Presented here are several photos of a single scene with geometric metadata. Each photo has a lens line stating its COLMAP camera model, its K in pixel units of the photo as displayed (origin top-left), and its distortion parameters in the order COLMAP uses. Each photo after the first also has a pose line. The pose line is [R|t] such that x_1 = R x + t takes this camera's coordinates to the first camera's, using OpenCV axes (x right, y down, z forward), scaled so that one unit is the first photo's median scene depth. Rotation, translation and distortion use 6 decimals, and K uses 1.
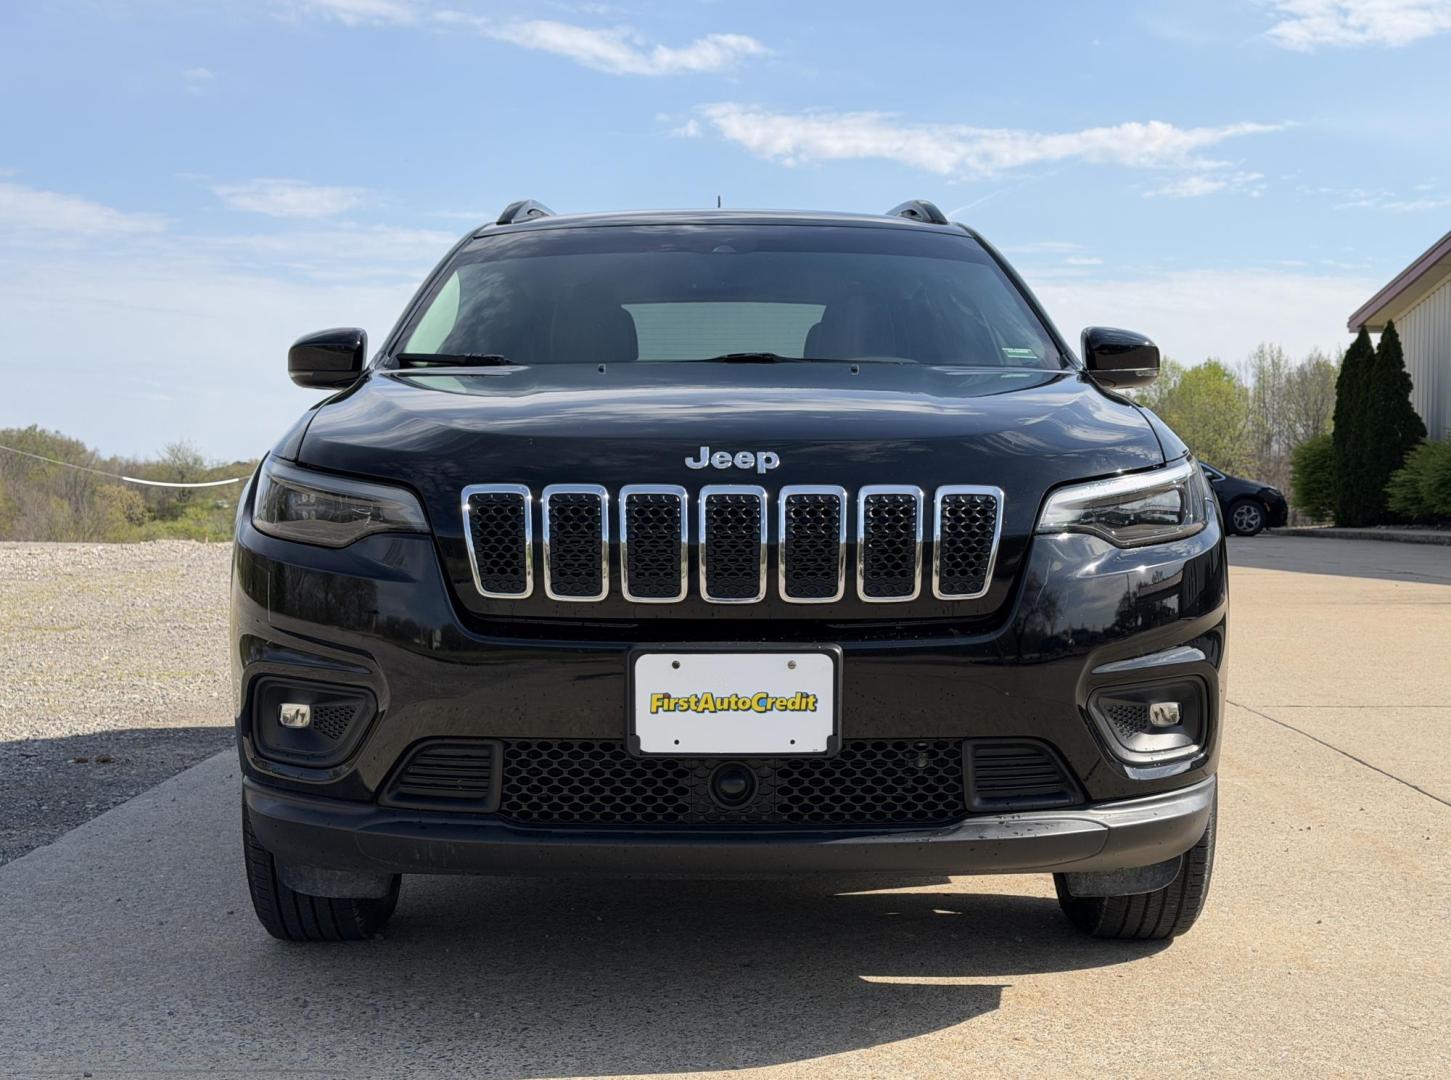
lens RADIAL K [[2075.6, 0, 724.3], [0, 2075.6, 562.9], [0, 0, 1]] dist [0.131896, -0.035095]
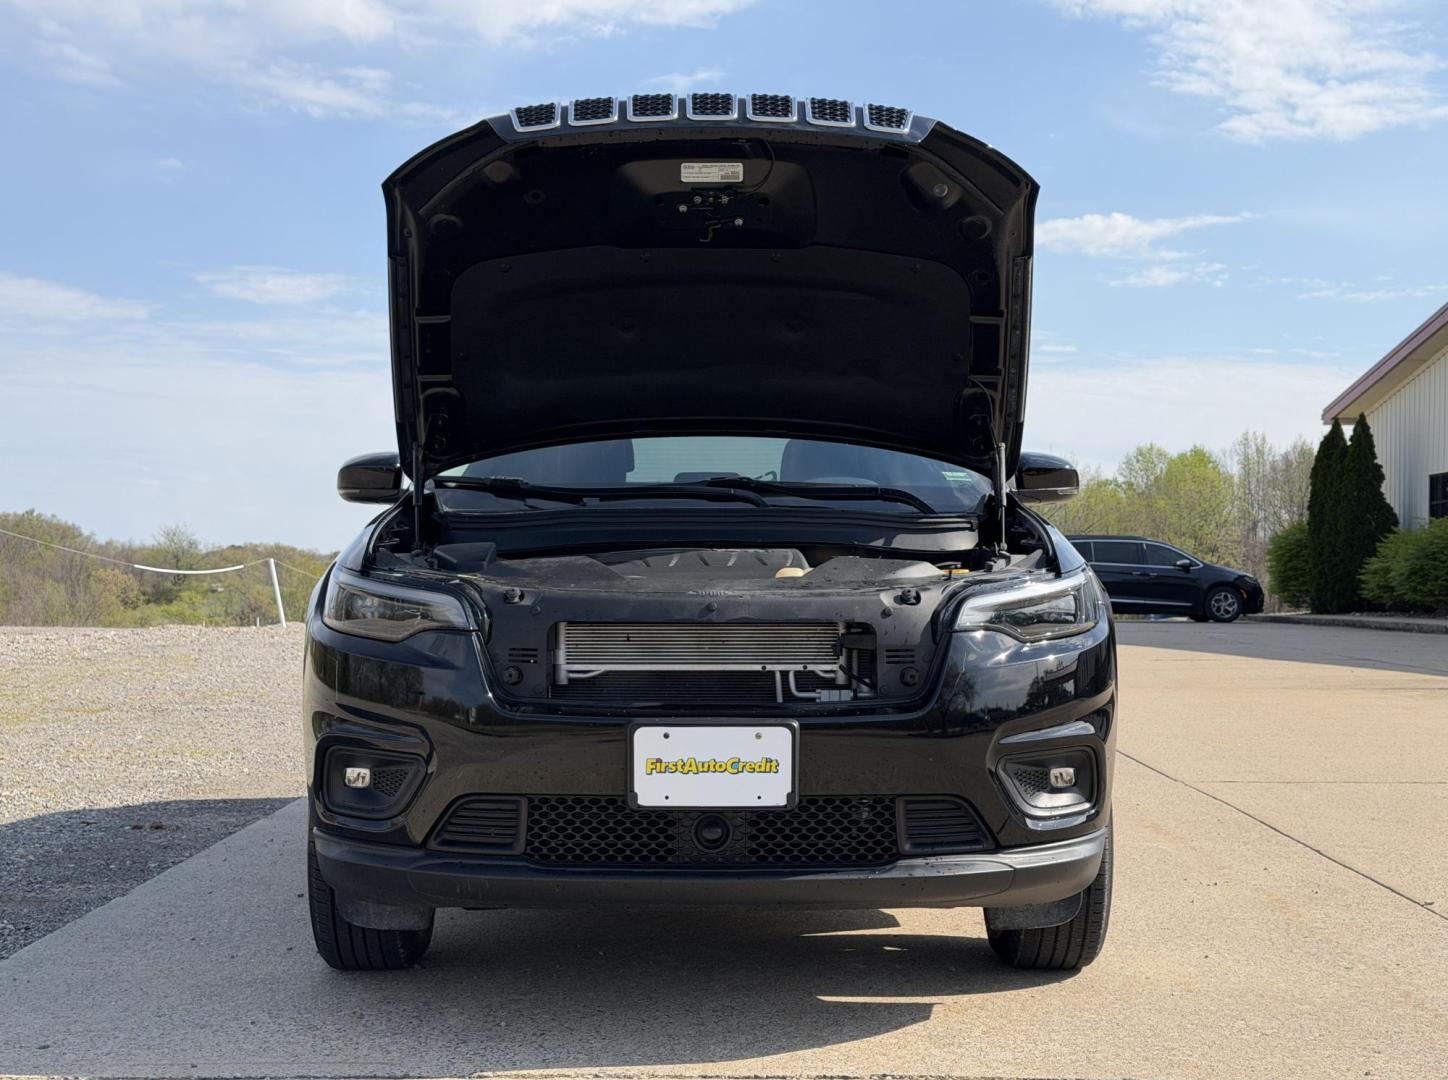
lens RADIAL K [[2085.0, 0, 724.0], [0, 2085.0, 540.0], [0, 0, 1]] dist [0.117698, 0.025932]
pose [[0.999992, 0.001842, 0.003563, 0.006009], [-0.001659, 0.998716, -0.050641, -0.004585], [-0.003652, 0.050634, 0.998711, -0.236756]]
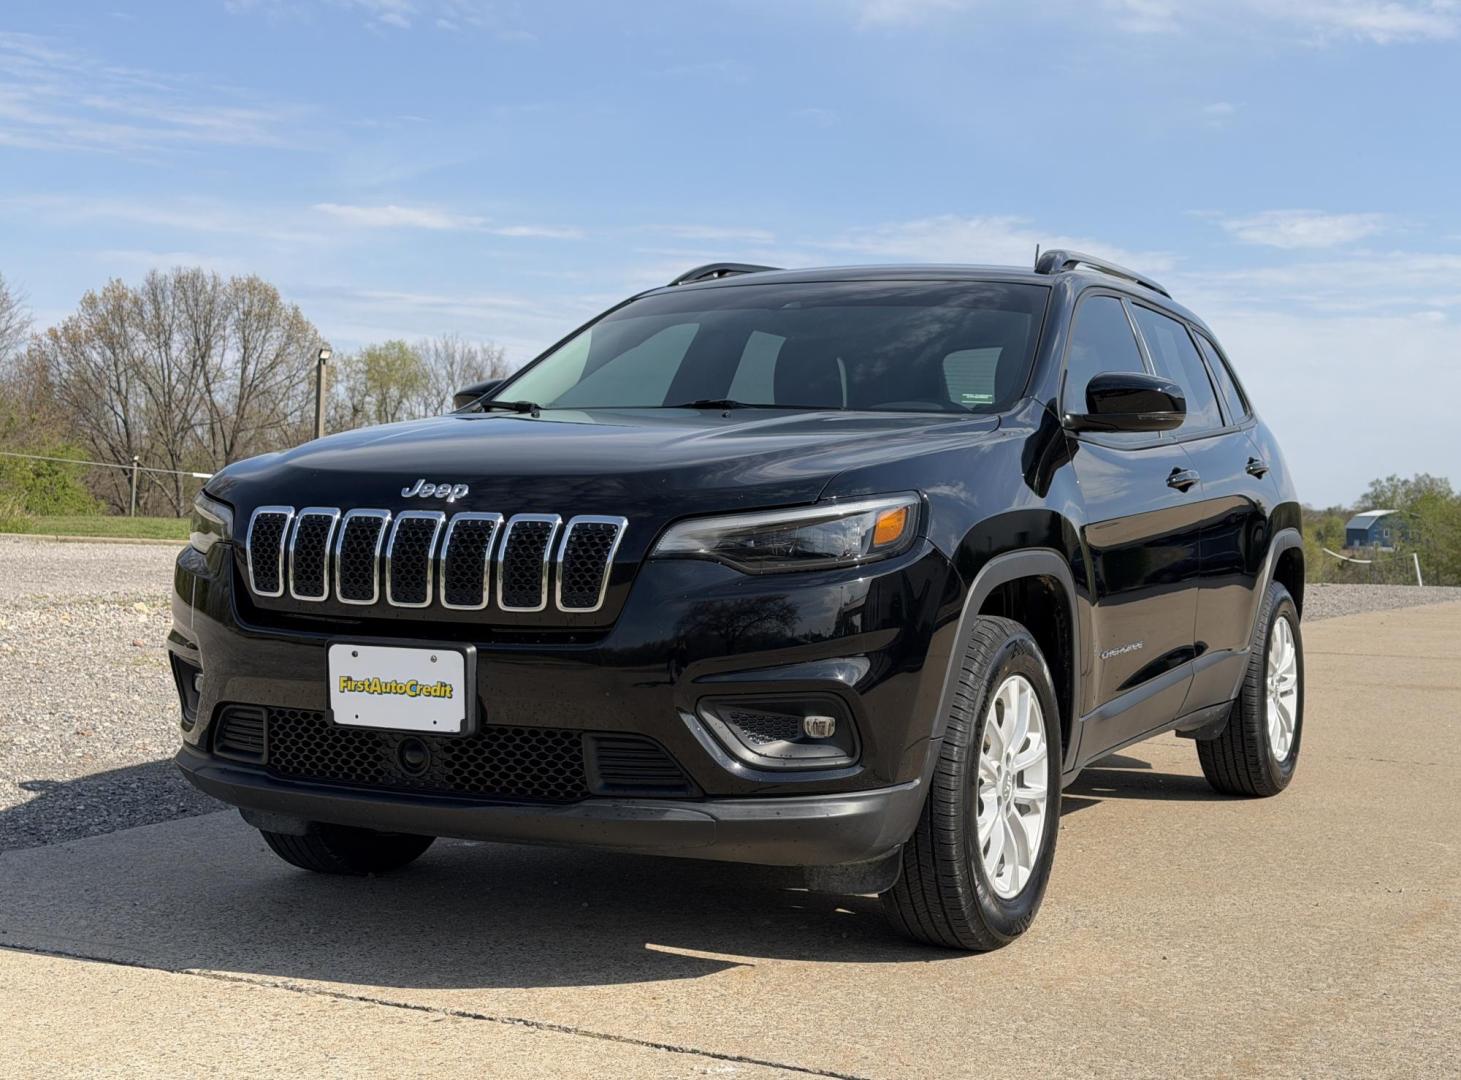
lens RADIAL K [[2124.9, 0, 730.5], [0, 2124.9, 540.0], [0, 0, 1]] dist [0.149842, 0.008311]
pose [[0.884541, 0.026888, -0.465686, 0.678986], [-0.040472, 0.998996, -0.019192, -0.003188], [0.464703, 0.035823, 0.884742, -0.026023]]
